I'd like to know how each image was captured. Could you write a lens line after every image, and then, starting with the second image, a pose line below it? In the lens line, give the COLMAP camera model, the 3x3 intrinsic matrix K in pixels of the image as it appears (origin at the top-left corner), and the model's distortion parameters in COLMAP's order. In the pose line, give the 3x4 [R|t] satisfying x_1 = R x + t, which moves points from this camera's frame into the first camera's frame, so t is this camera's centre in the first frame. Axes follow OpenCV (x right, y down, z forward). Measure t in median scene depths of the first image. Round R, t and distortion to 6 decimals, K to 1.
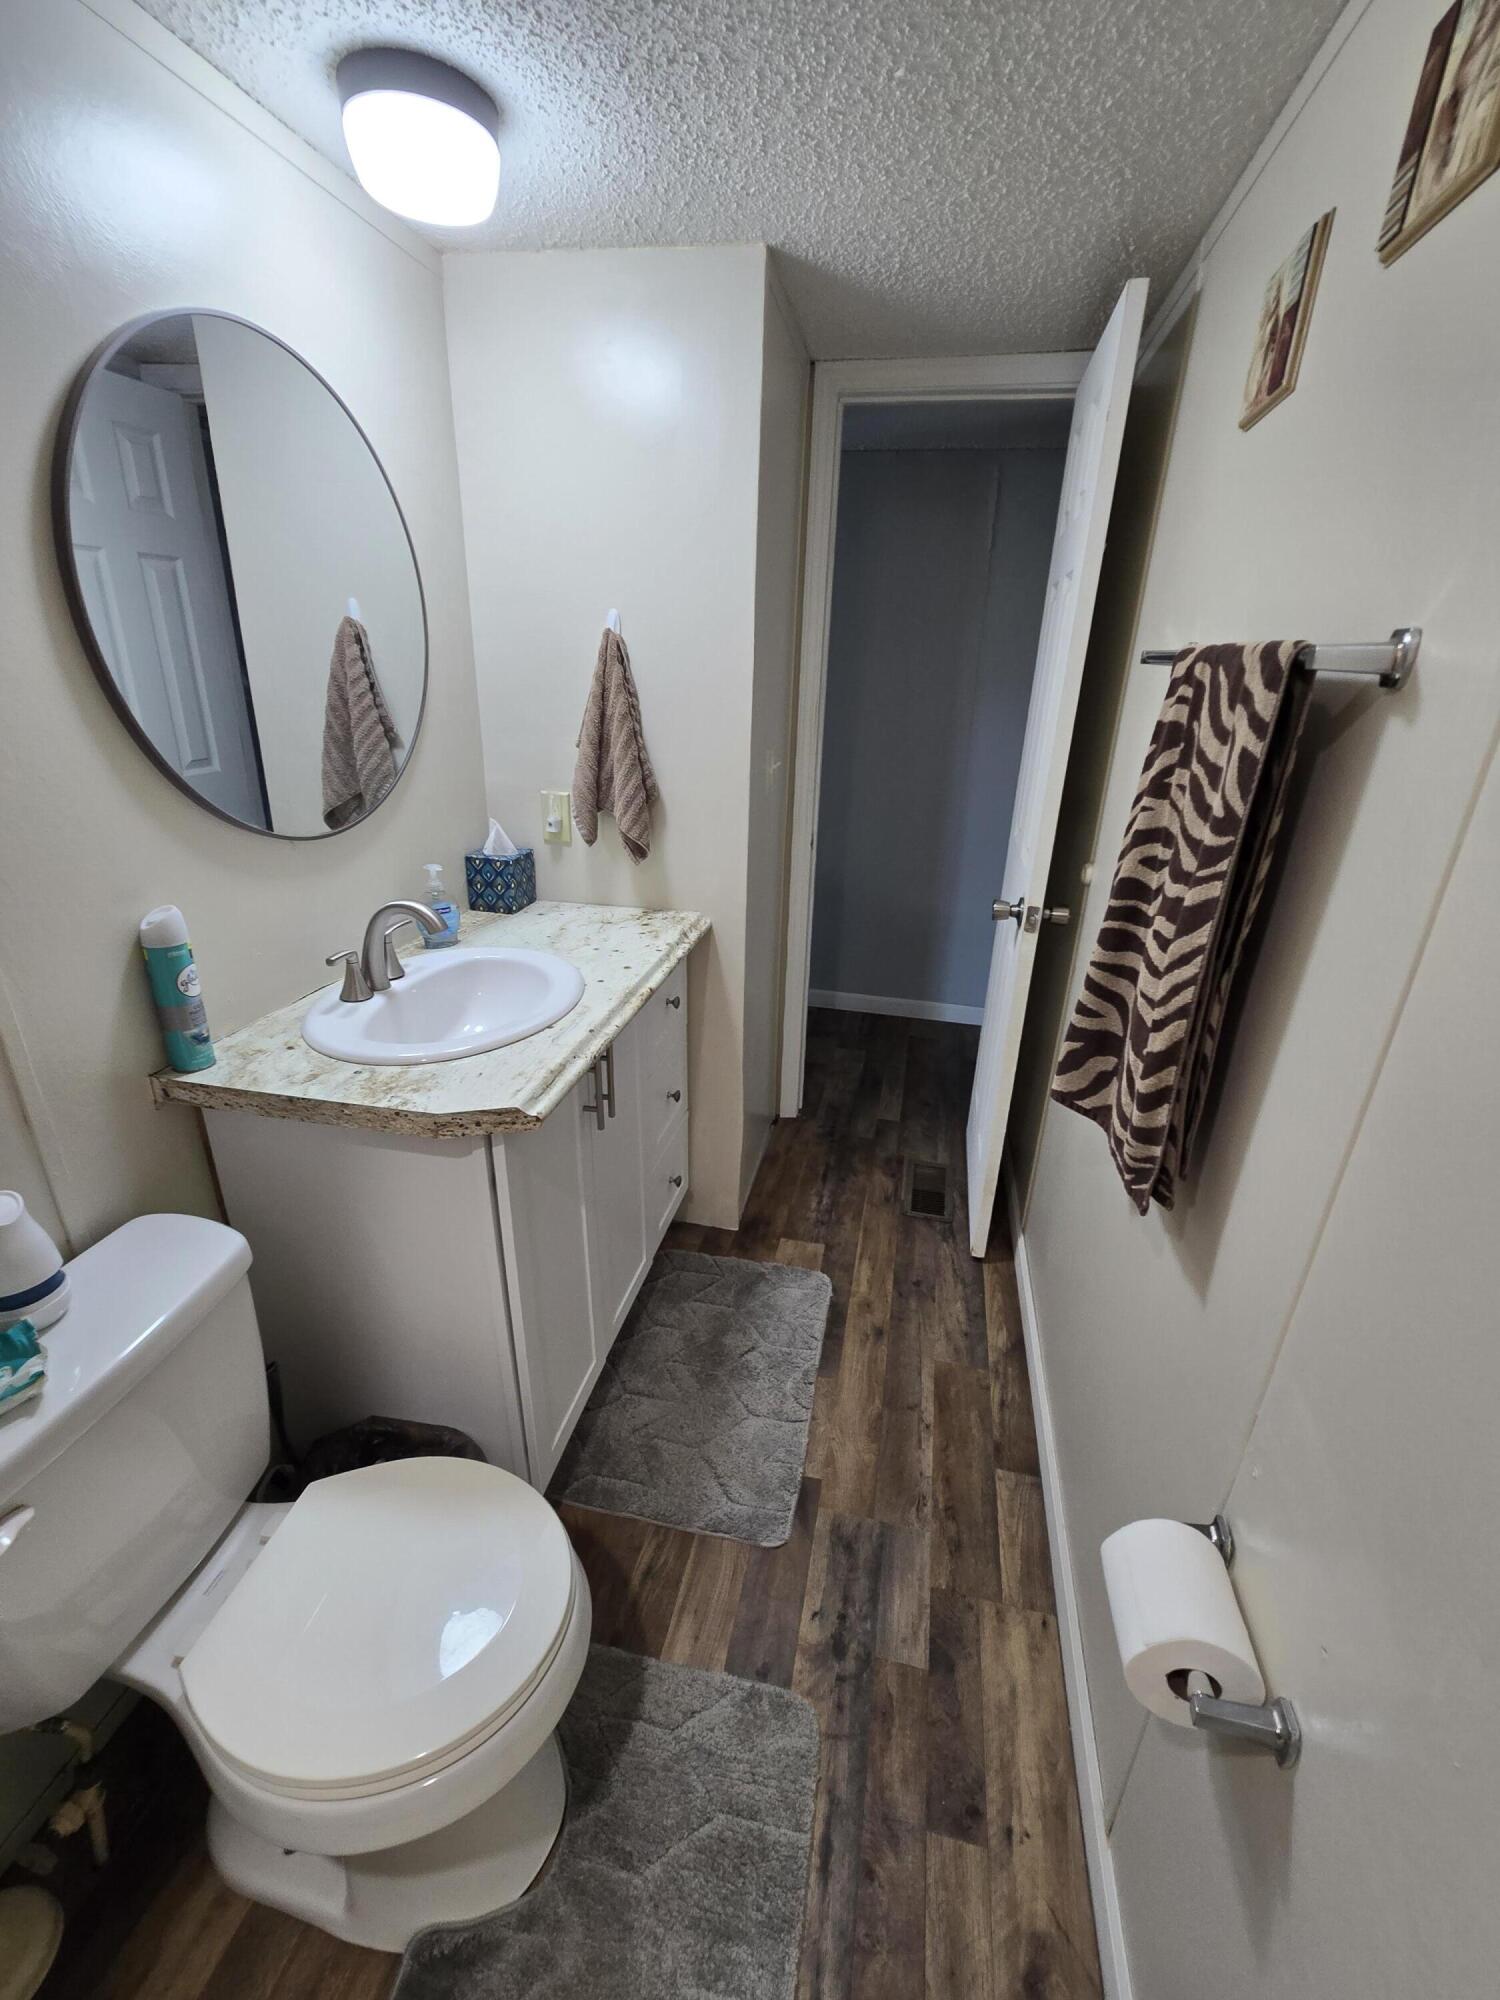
lens RADIAL K [[843.8, 0, 758.6], [0, 843.8, 1001.2], [0, 0, 1]] dist [-0.000935, -0.000051]
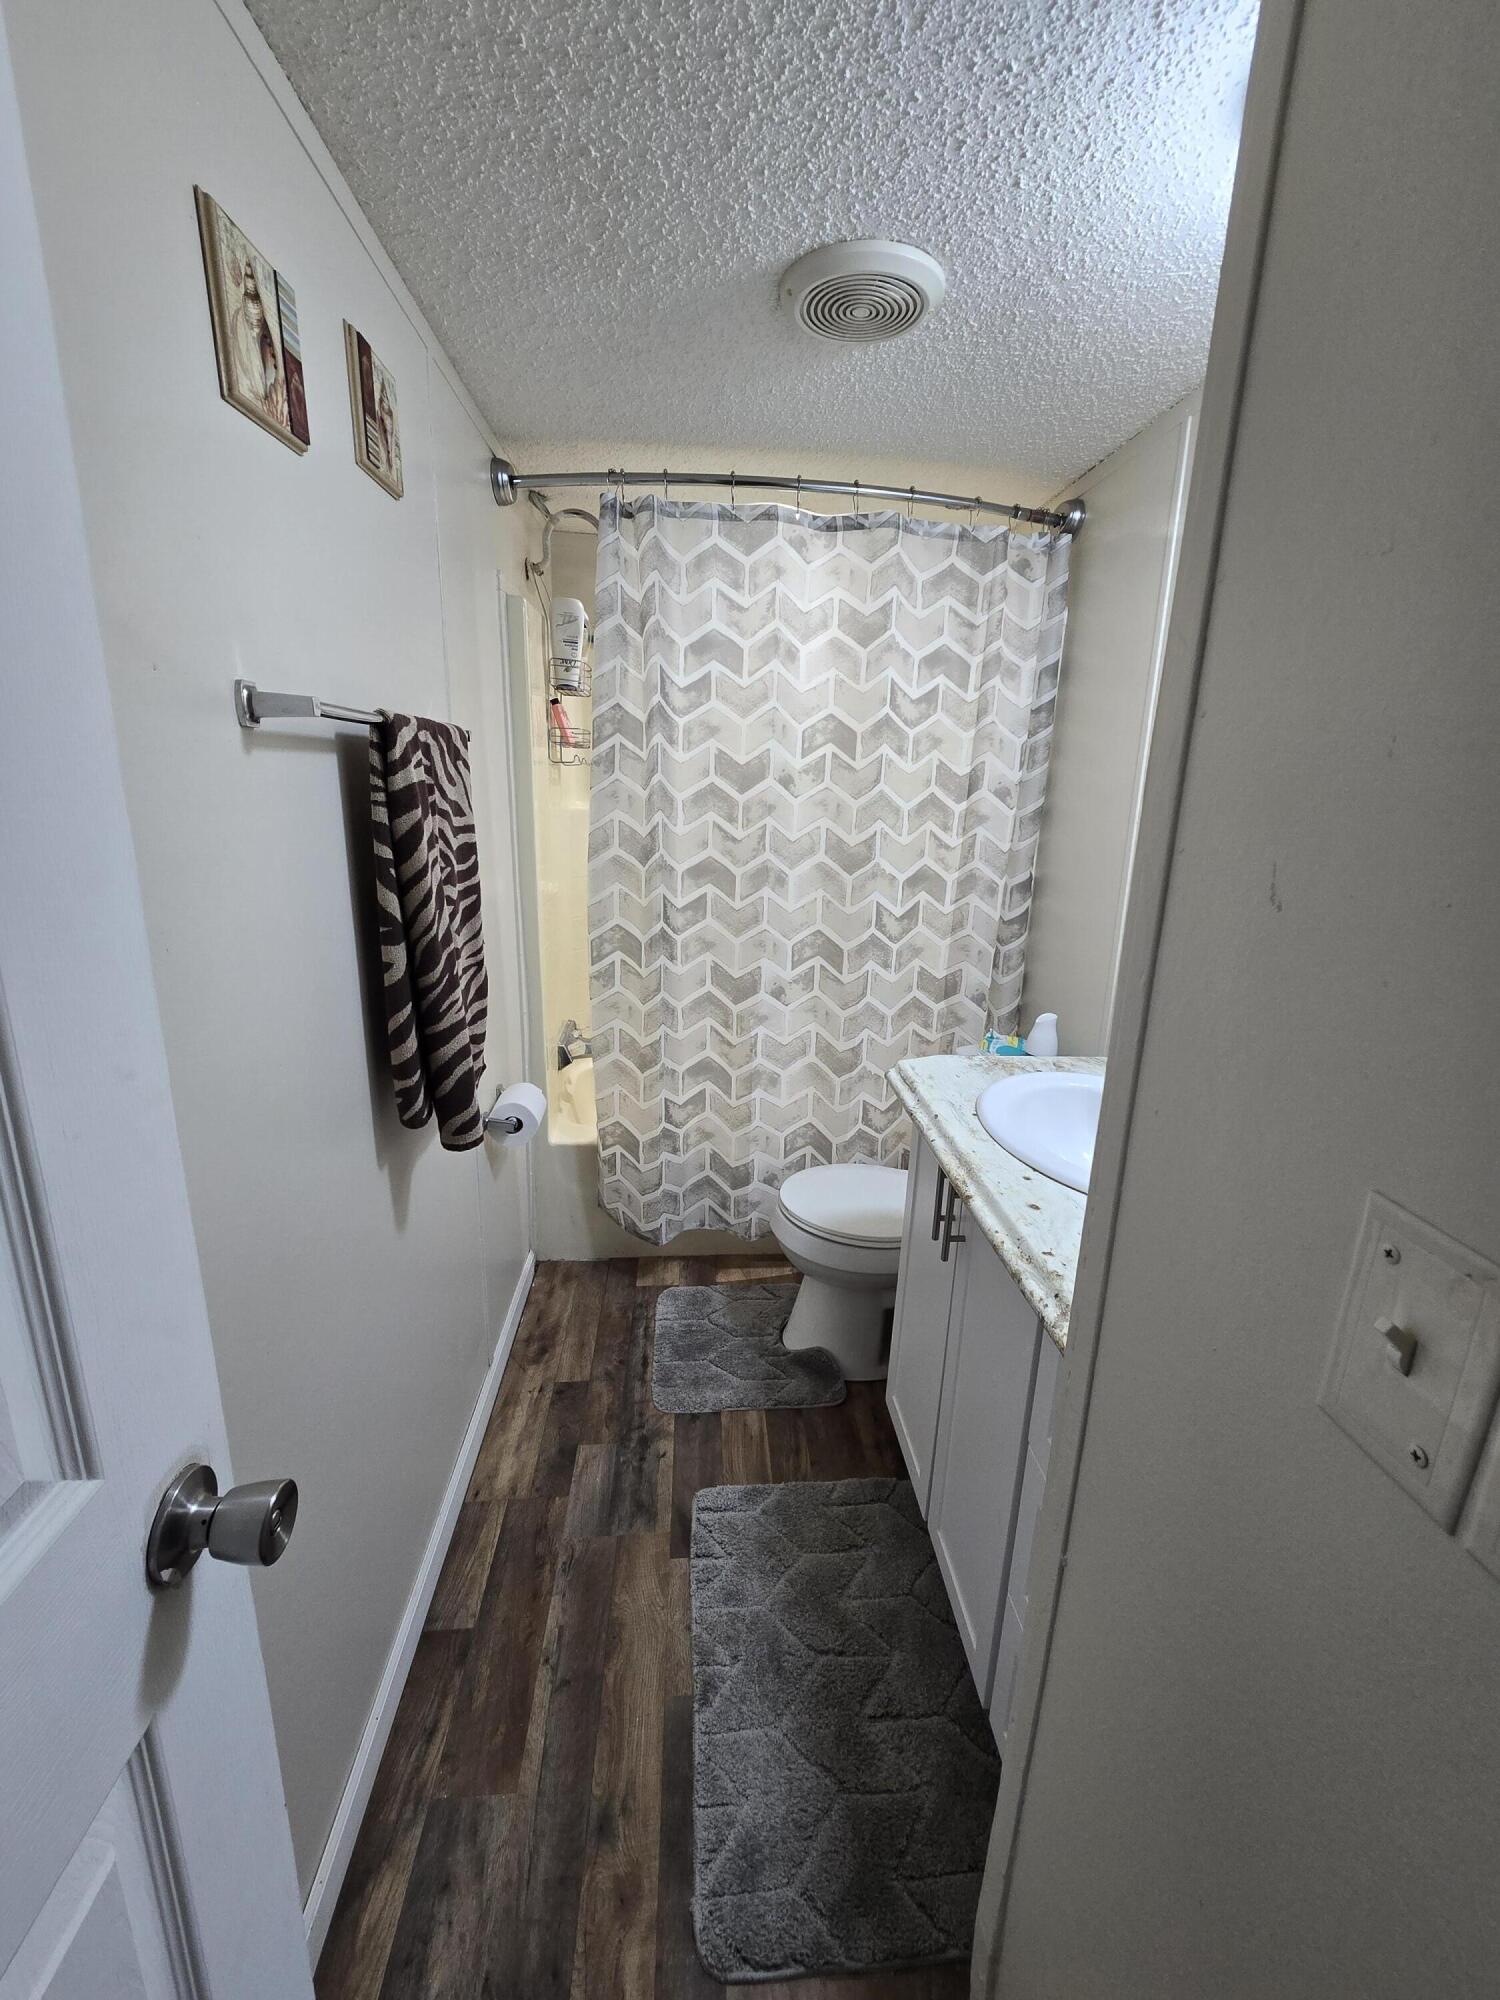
lens RADIAL K [[843.8, 0, 759.6], [0, 843.8, 1000.7], [0, 0, 1]] dist [-0.000935, -0.000051]
pose [[-0.960150, 0.009630, -0.279318, 0.251661], [-0.161563, 0.796372, 0.582828, -0.553016], [0.228054, 0.604730, -0.763081, 1.434154]]
